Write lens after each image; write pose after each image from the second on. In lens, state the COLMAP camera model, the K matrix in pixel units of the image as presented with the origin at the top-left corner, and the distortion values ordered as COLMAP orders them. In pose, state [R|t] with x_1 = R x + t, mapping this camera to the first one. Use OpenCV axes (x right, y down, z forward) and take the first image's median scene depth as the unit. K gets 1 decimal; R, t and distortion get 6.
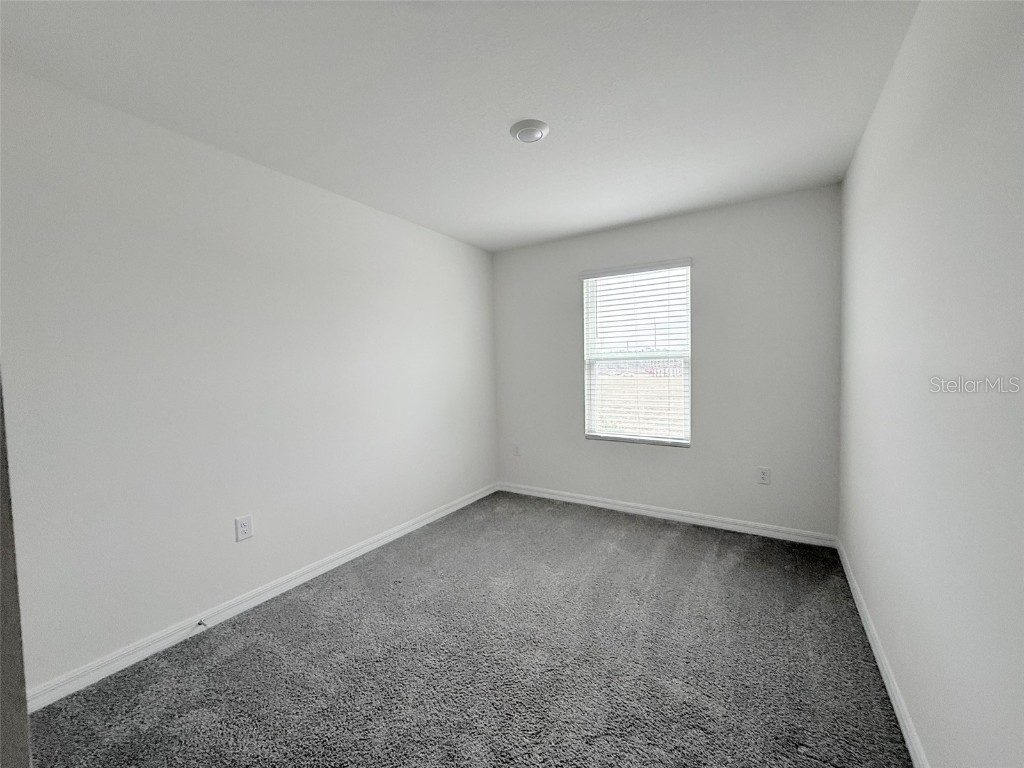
lens RADIAL K [[408.5, 0, 506.7], [0, 408.5, 382.9], [0, 0, 1]] dist [-0.000520, -0.000100]
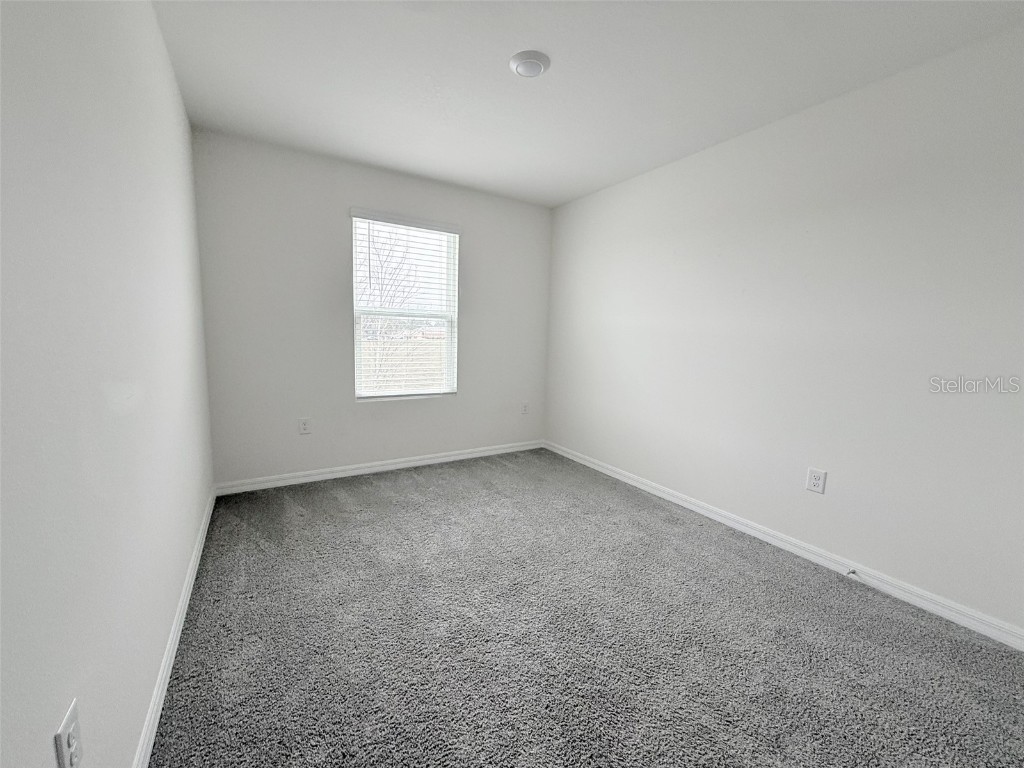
lens RADIAL K [[408.5, 0, 506.7], [0, 408.5, 382.9], [0, 0, 1]] dist [-0.000520, -0.000100]
pose [[0.460522, -0.083869, 0.883677, -0.520066], [-0.003981, 0.995321, 0.096540, 0.008465], [-0.887639, -0.047977, 0.458033, 0.361651]]
